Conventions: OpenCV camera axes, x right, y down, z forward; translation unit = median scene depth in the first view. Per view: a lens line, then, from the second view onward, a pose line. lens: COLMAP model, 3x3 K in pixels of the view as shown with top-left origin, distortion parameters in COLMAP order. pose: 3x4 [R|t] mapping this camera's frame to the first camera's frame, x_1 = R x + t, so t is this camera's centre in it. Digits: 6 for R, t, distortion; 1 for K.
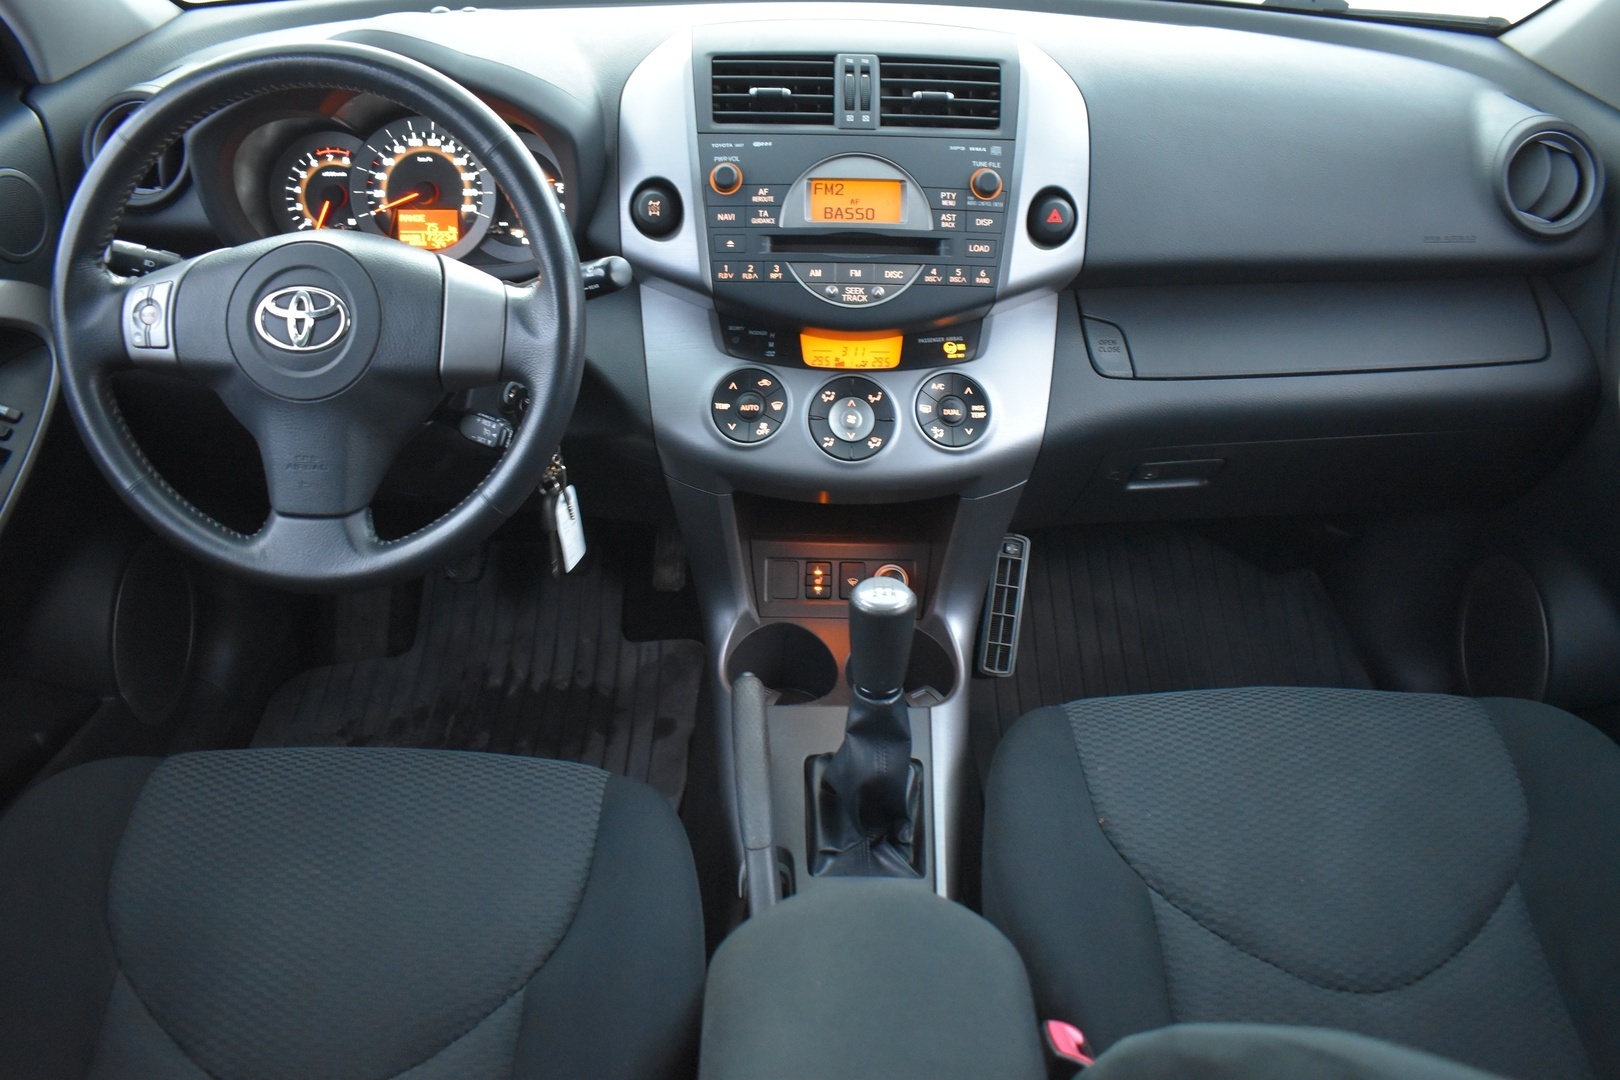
lens RADIAL K [[1243.6, 0, 812.7], [0, 1243.6, 539.4], [0, 0, 1]] dist [-0.091389, 0.008781]
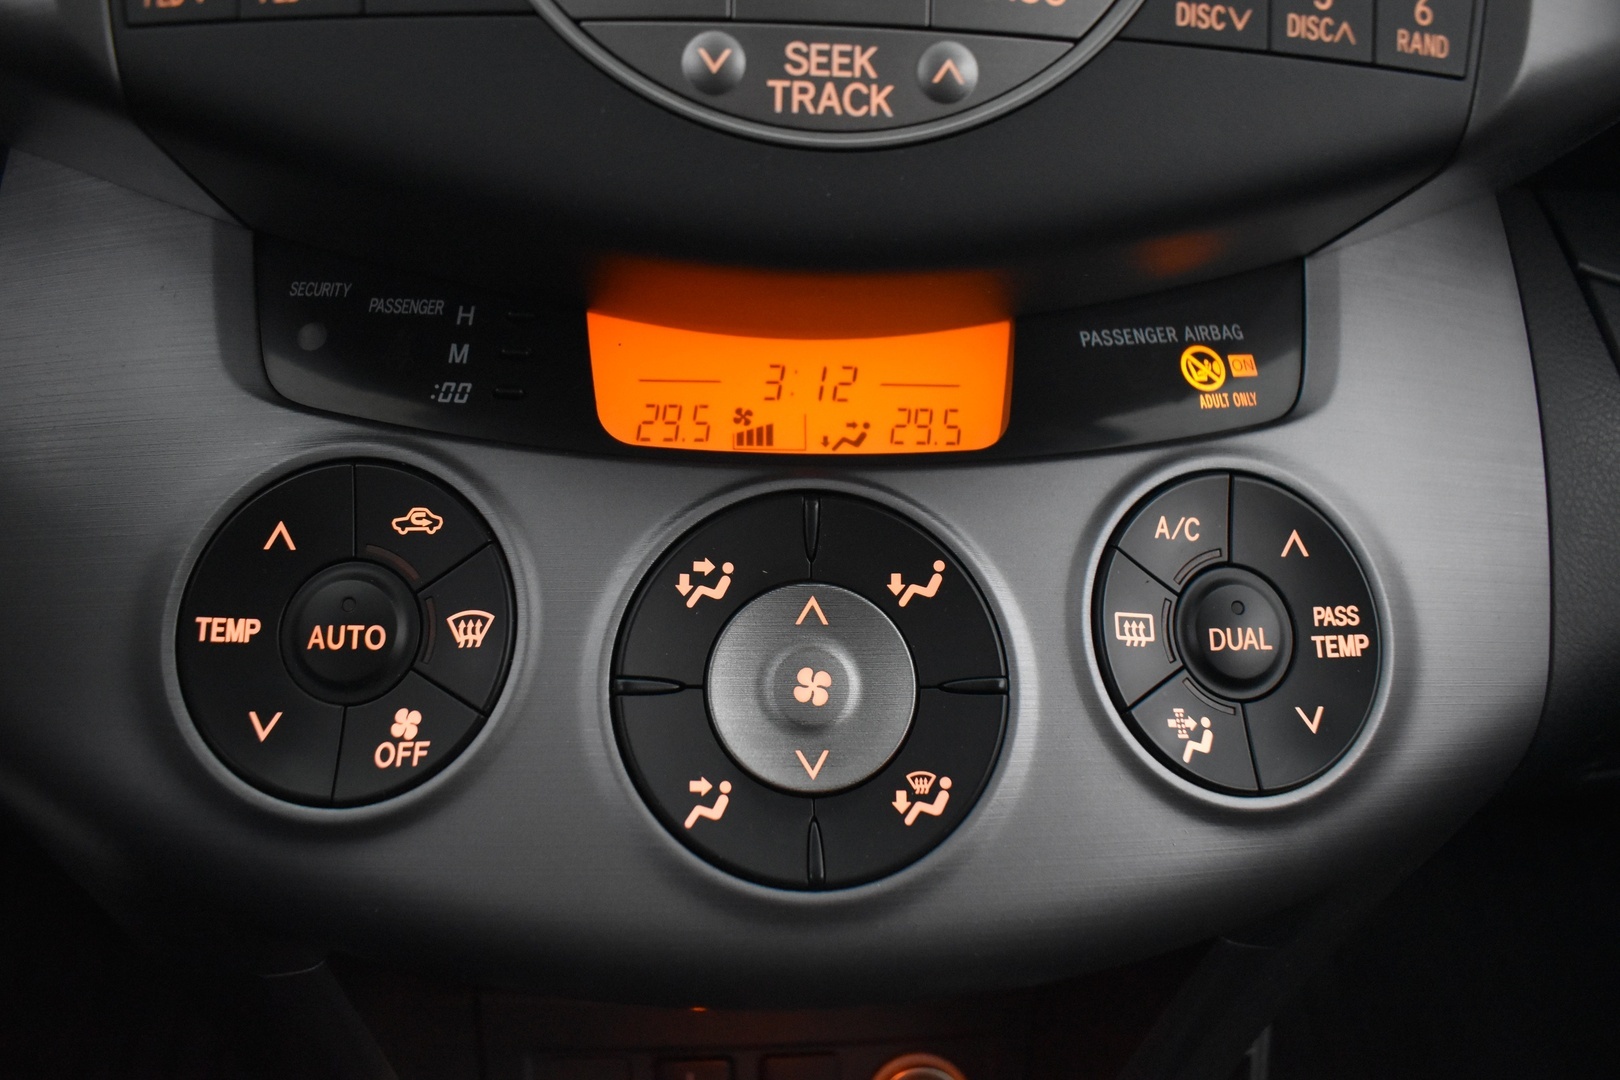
lens RADIAL K [[1243.6, 0, 808.4], [0, 1243.6, 539.2], [0, 0, 1]] dist [-0.091389, 0.008781]
pose [[0.997442, -0.010782, 0.070668, 0.015425], [0.015240, 0.997906, -0.062856, -0.109863], [-0.069842, 0.063772, 0.995518, 0.788513]]
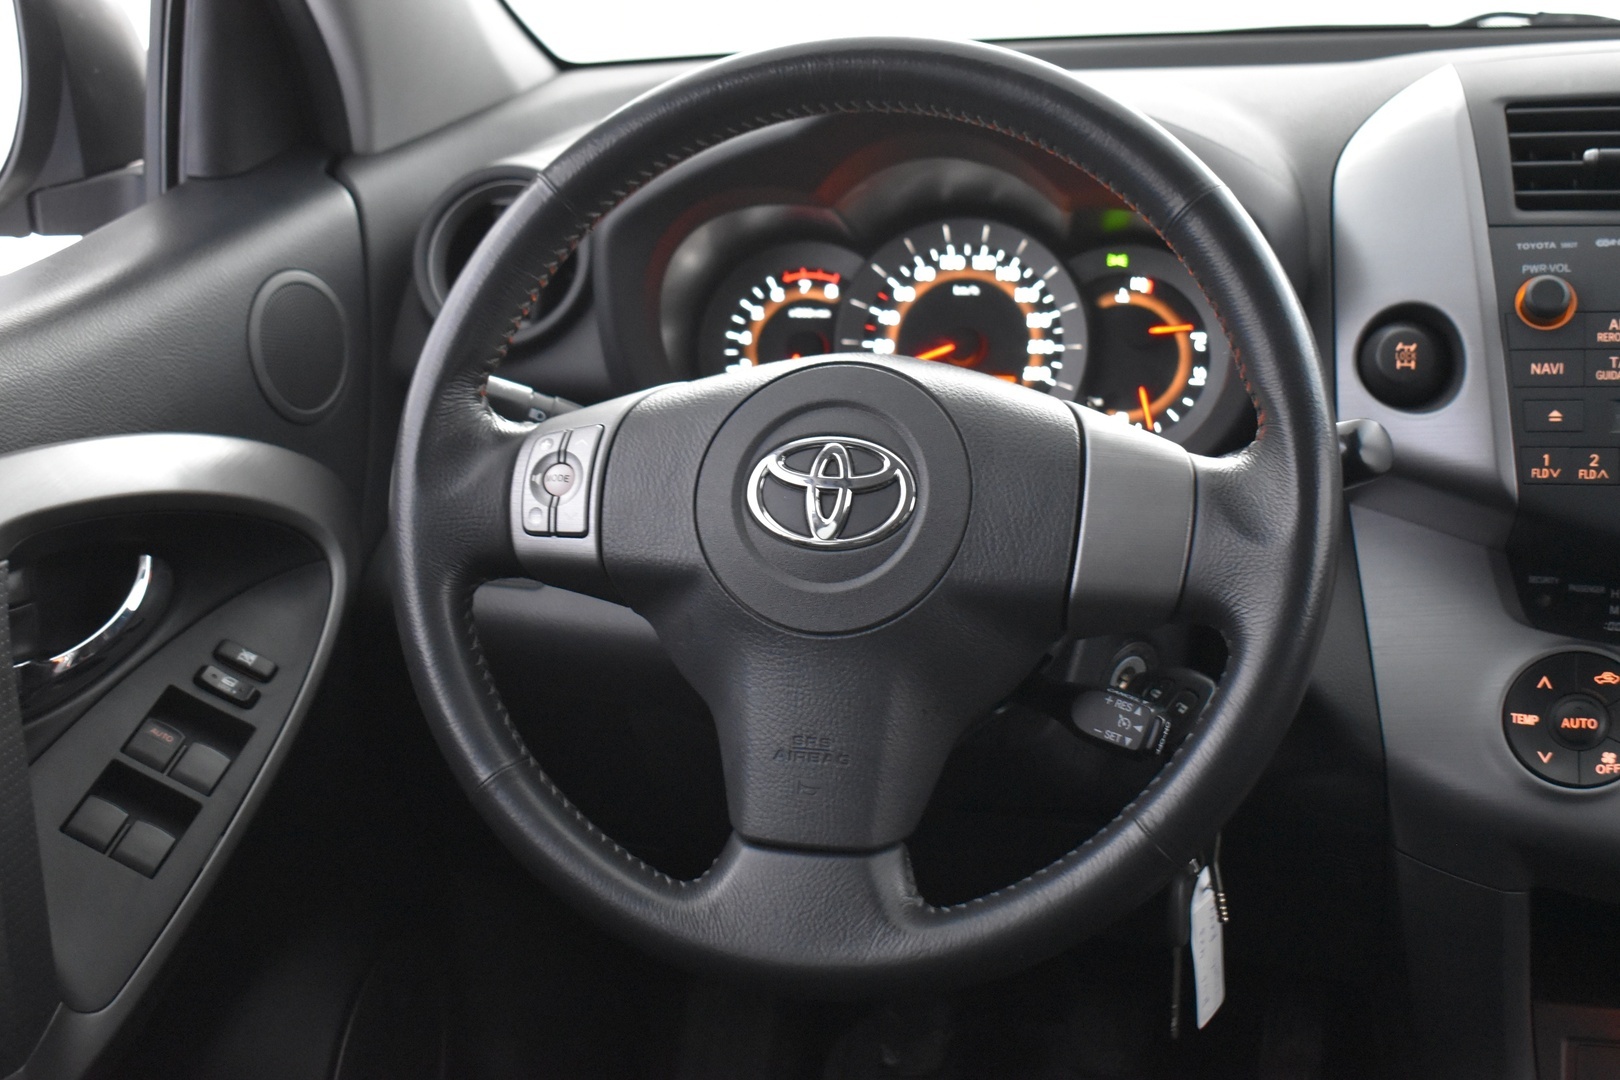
lens RADIAL K [[2144.6, 0, 809.8], [0, 2144.6, 537.0], [0, 0, 1]] dist [-0.065475, 0.000000]
pose [[0.971768, 0.017841, -0.235265, -0.159196], [-0.080828, 0.961974, -0.260908, 0.080384], [0.221663, 0.272558, 0.936257, 0.063721]]
